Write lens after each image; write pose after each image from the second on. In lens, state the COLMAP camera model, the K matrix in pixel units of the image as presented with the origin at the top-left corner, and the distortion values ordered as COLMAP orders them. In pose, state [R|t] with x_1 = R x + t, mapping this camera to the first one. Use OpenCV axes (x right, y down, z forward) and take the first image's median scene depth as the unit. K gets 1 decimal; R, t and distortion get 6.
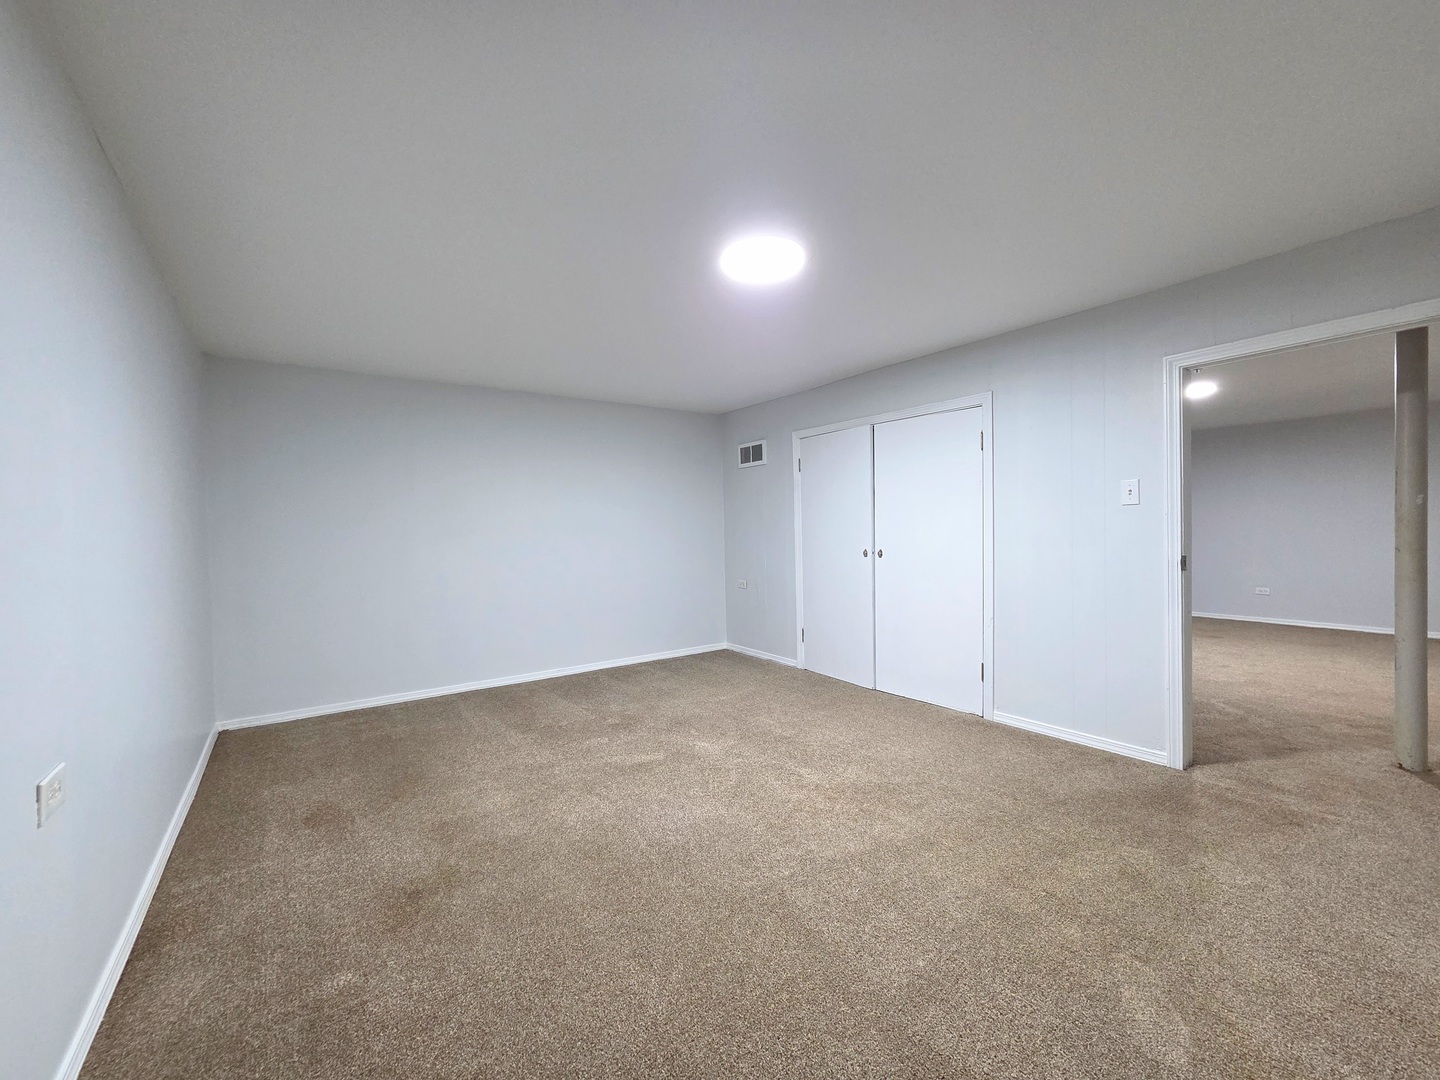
lens RADIAL K [[584.4, 0, 727.5], [0, 584.4, 539.3], [0, 0, 1]] dist [0.001645, 0.000763]
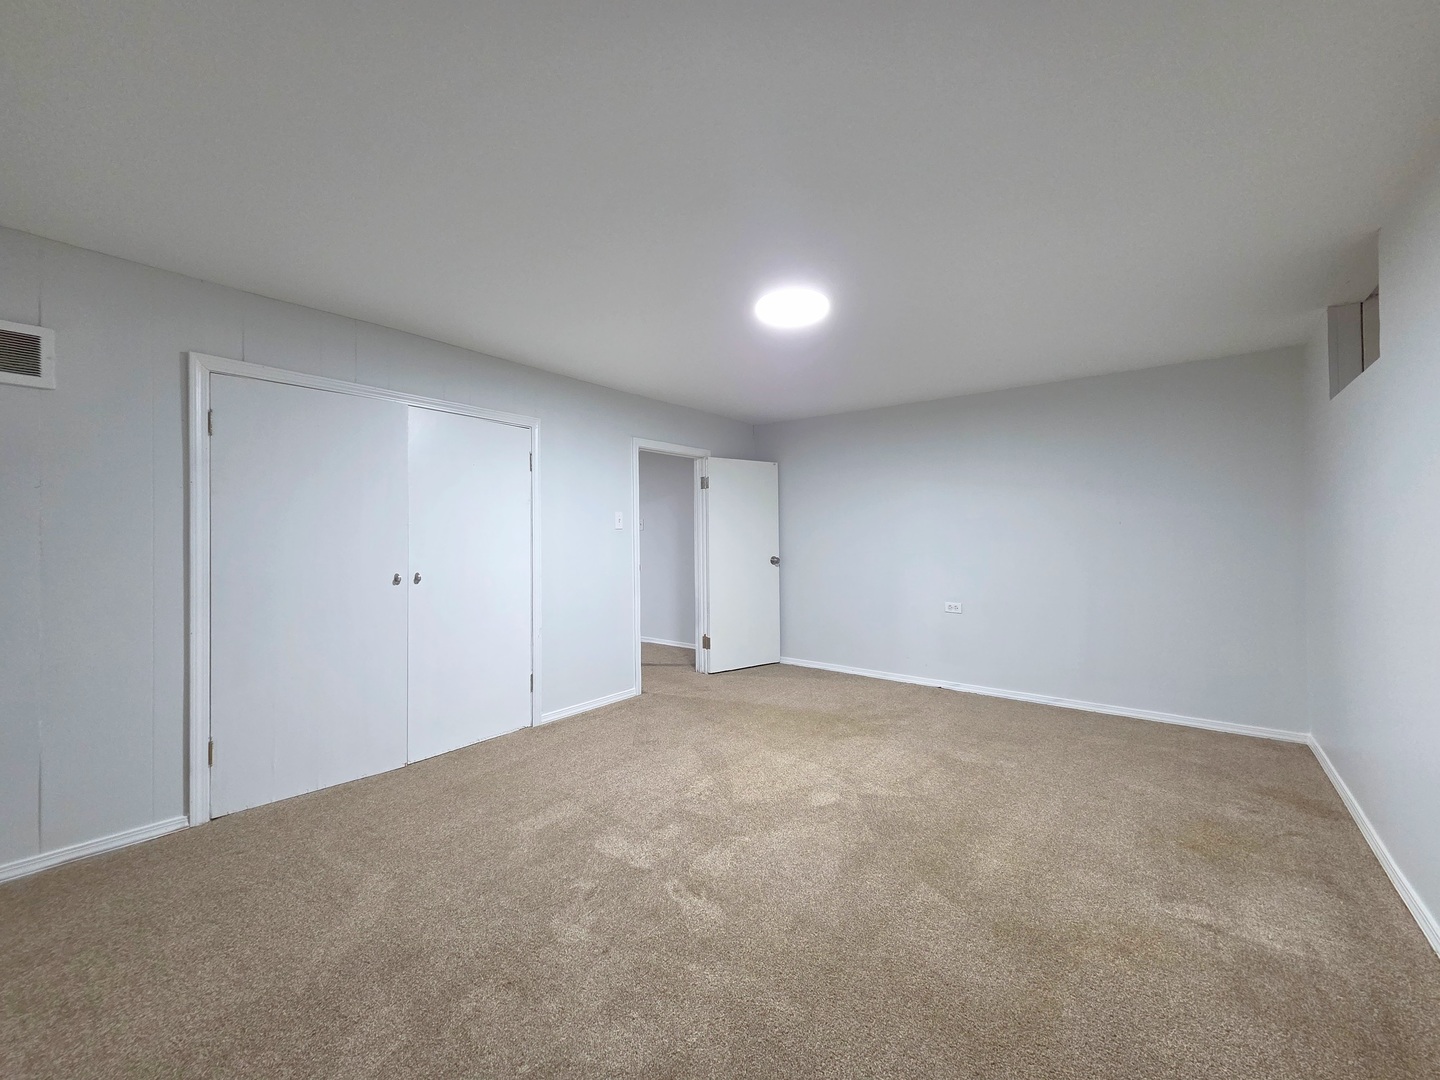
lens RADIAL K [[584.4, 0, 727.5], [0, 584.4, 535.5], [0, 0, 1]] dist [0.001645, 0.000763]
pose [[-0.284889, 0.015550, 0.958434, -0.638023], [0.017380, 0.999788, -0.011055, -0.017484], [-0.958403, 0.013508, -0.285099, 0.917378]]
